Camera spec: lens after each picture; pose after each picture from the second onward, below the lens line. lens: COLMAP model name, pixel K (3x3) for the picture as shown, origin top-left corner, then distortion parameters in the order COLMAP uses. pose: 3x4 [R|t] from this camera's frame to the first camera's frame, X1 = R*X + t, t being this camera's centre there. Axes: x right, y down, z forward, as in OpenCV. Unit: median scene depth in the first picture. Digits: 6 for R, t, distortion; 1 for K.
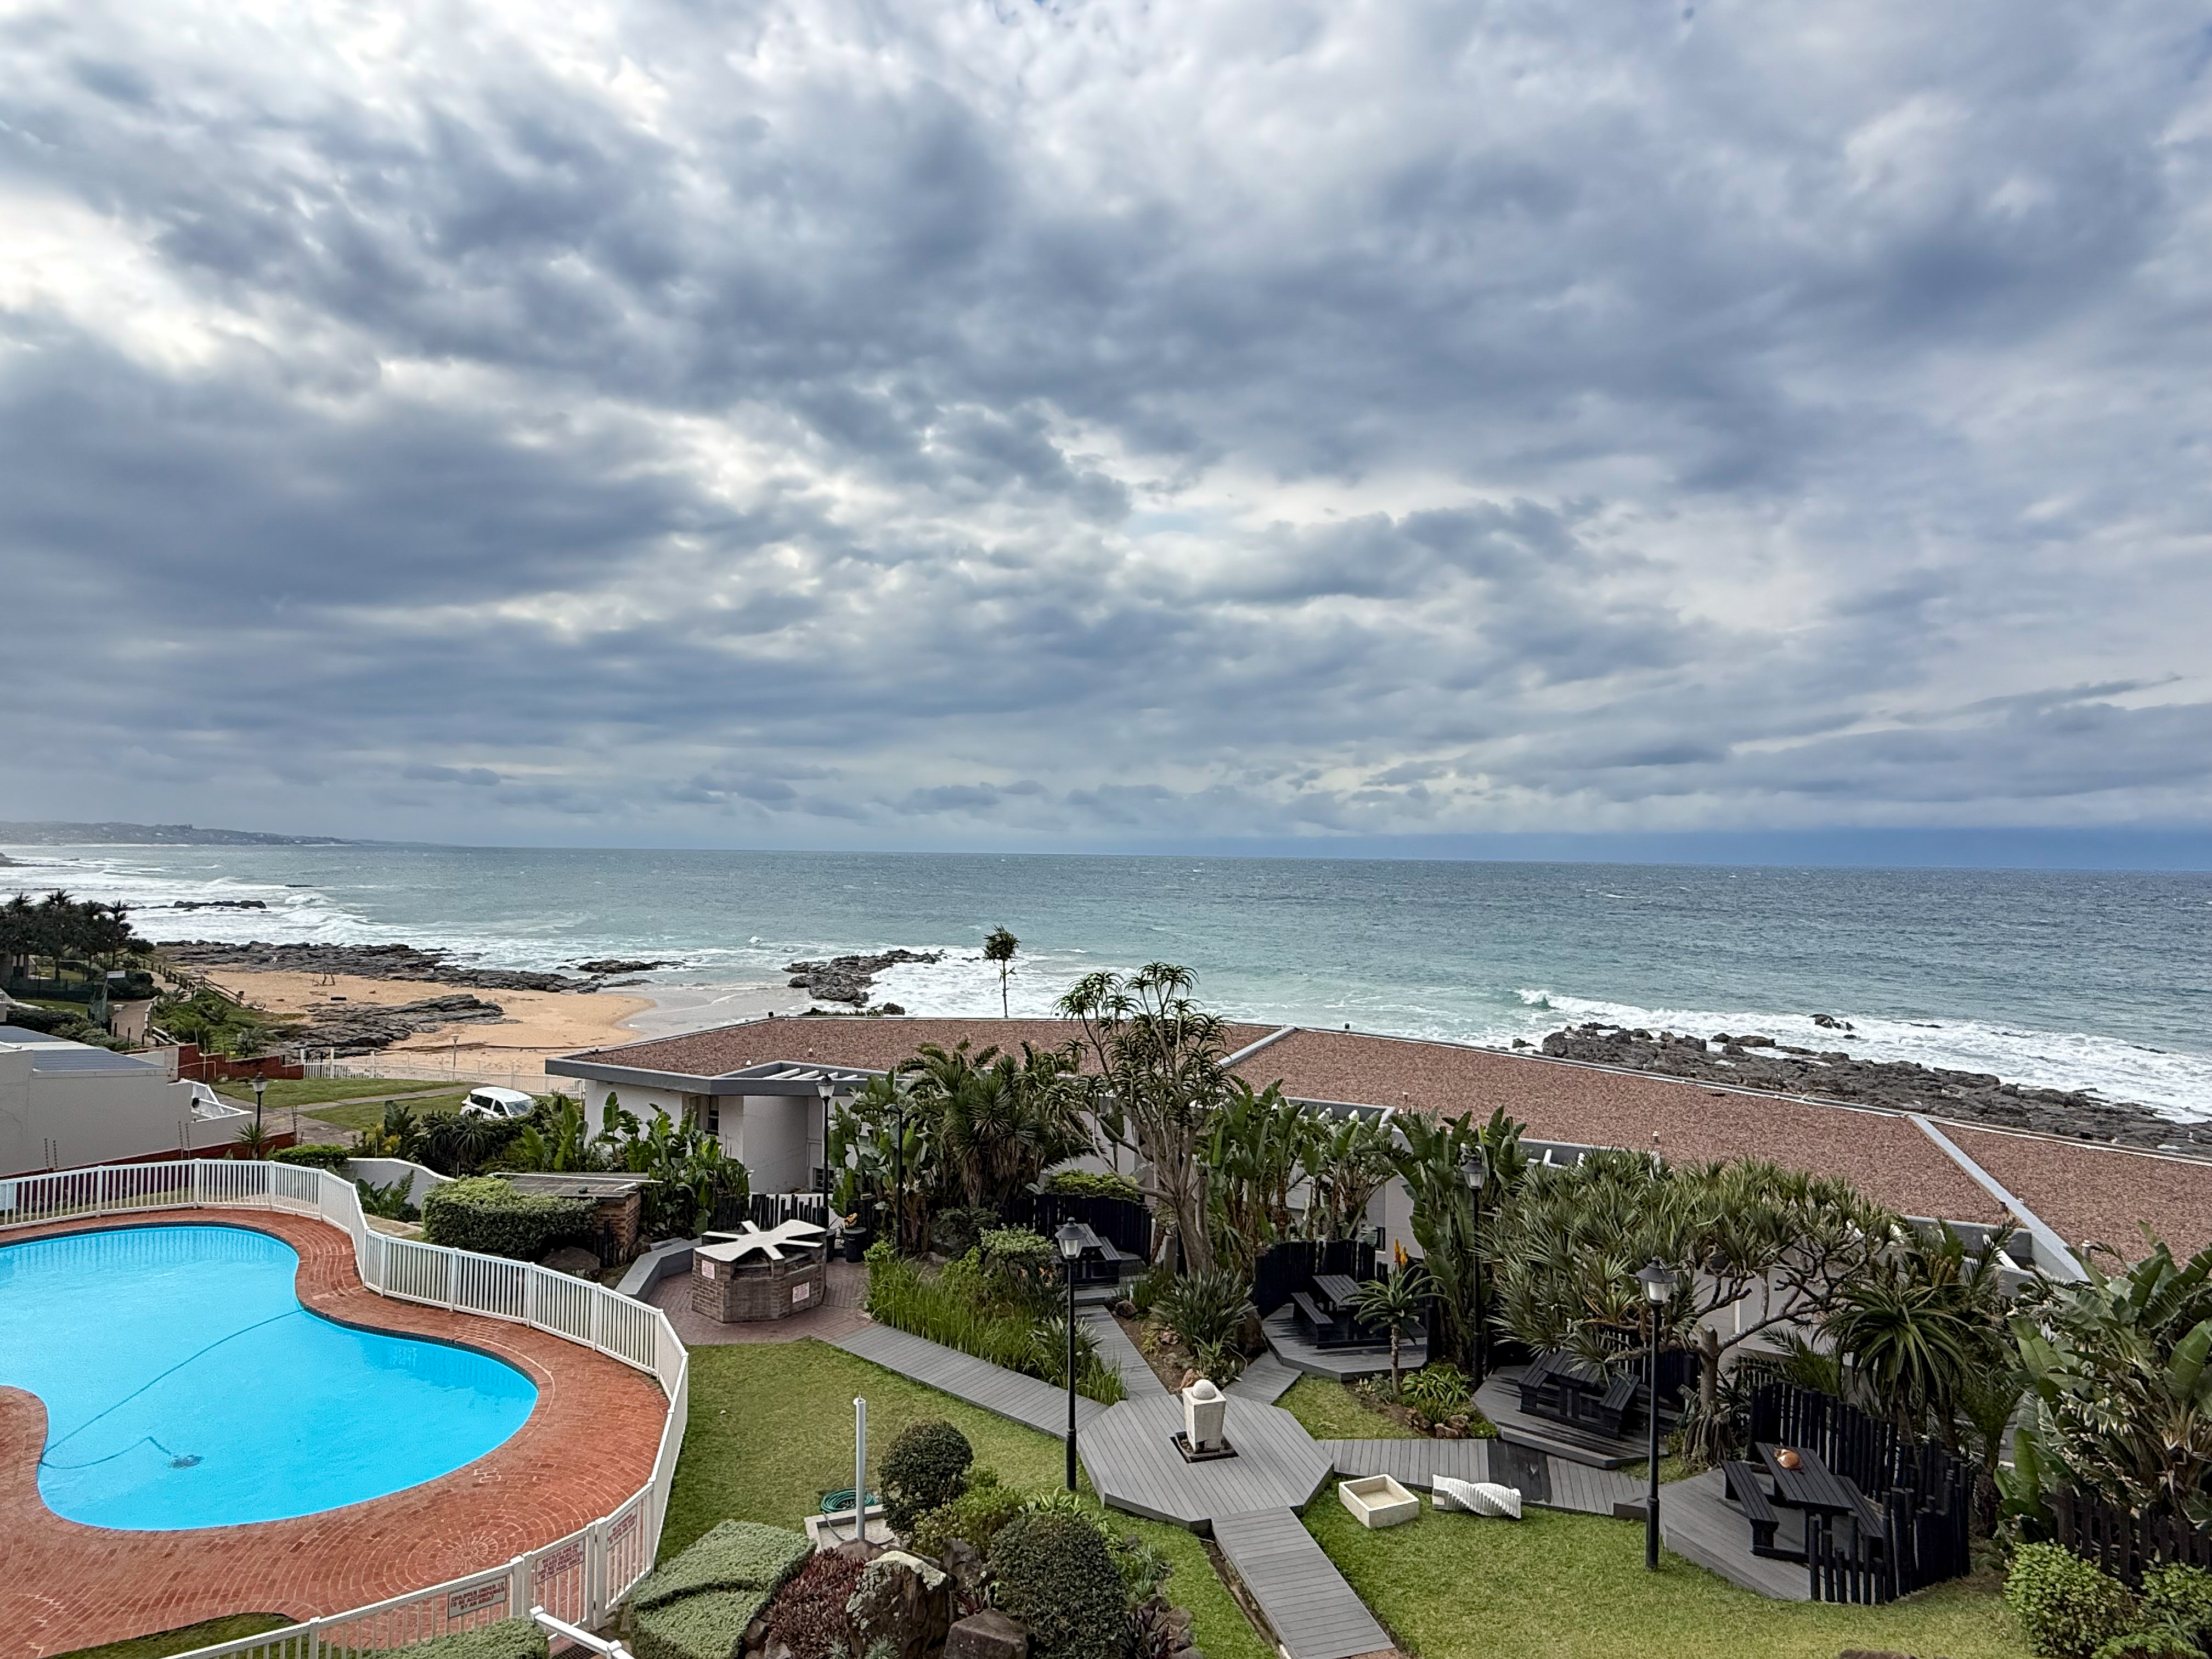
lens RADIAL K [[1175.0, 0, 1126.9], [0, 1175.0, 790.4], [0, 0, 1]] dist [0.001159, -0.001576]
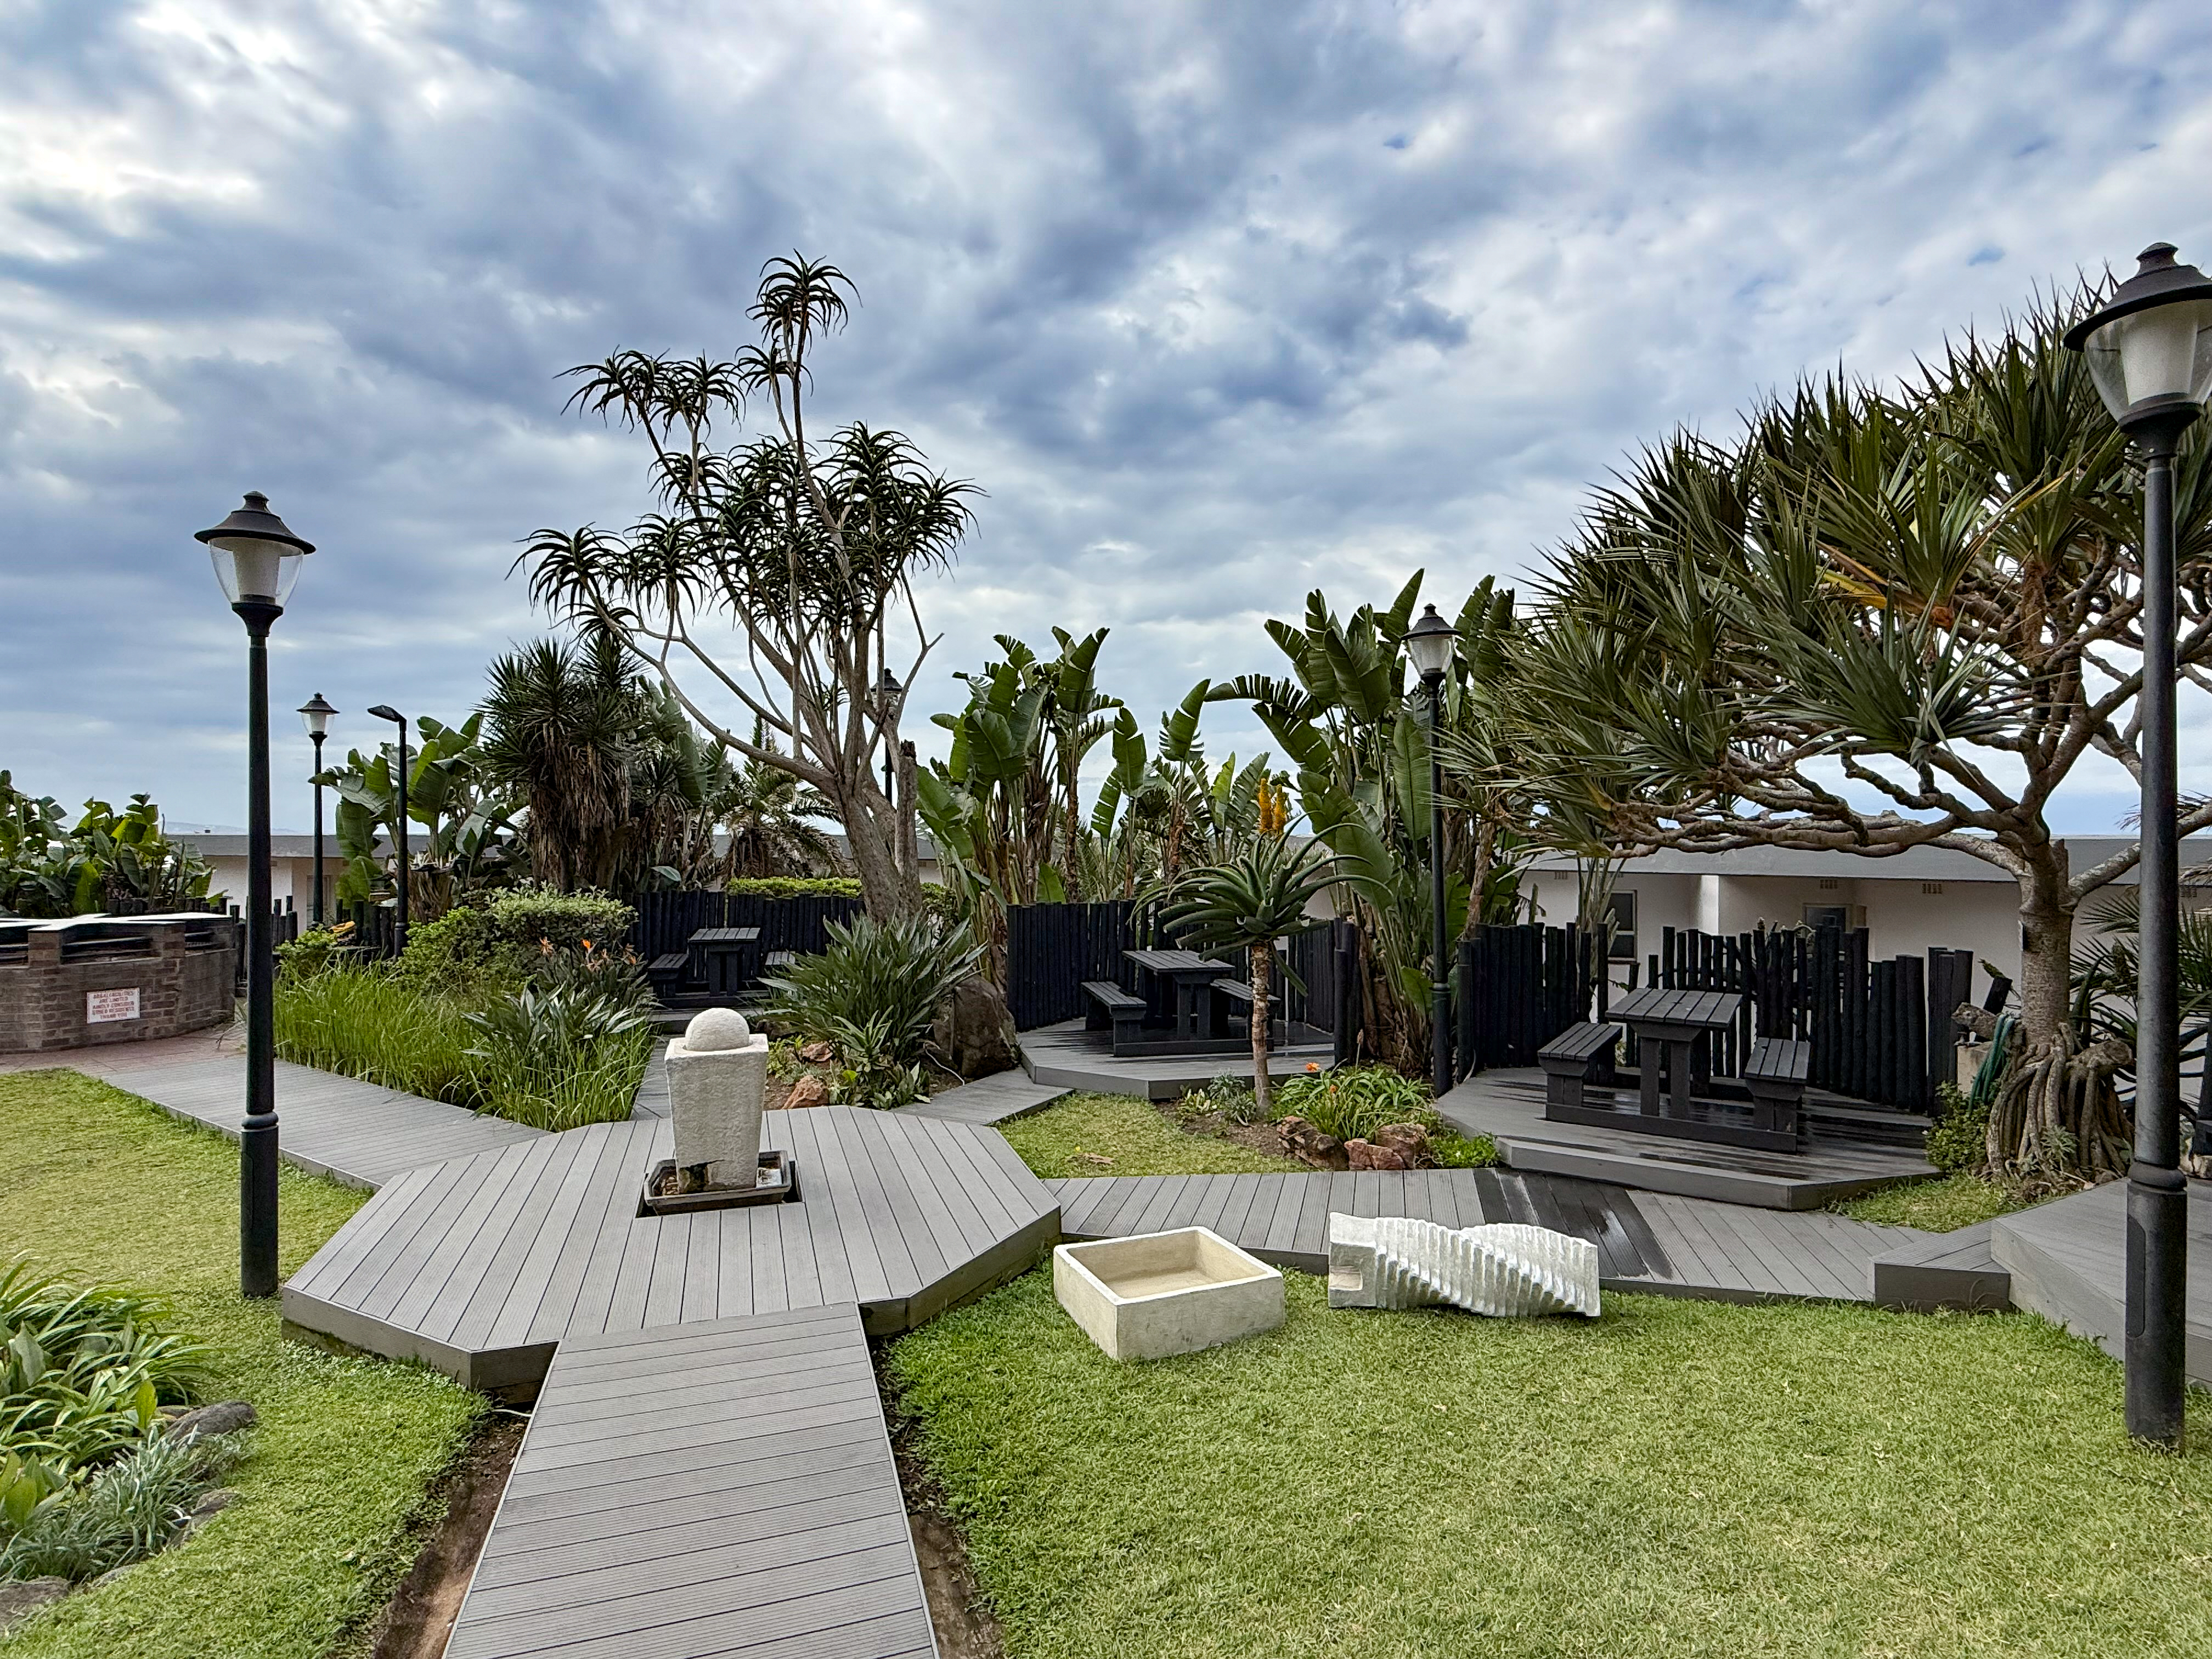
lens RADIAL K [[1120.8, 0, 1115.1], [0, 1120.8, 822.1], [0, 0, 1]] dist [-0.009954, 0.000467]
pose [[0.999380, -0.018255, 0.030109, 0.149143], [0.017044, 0.999054, 0.040003, 0.356281], [-0.030811, -0.039465, 0.998746, 0.535078]]
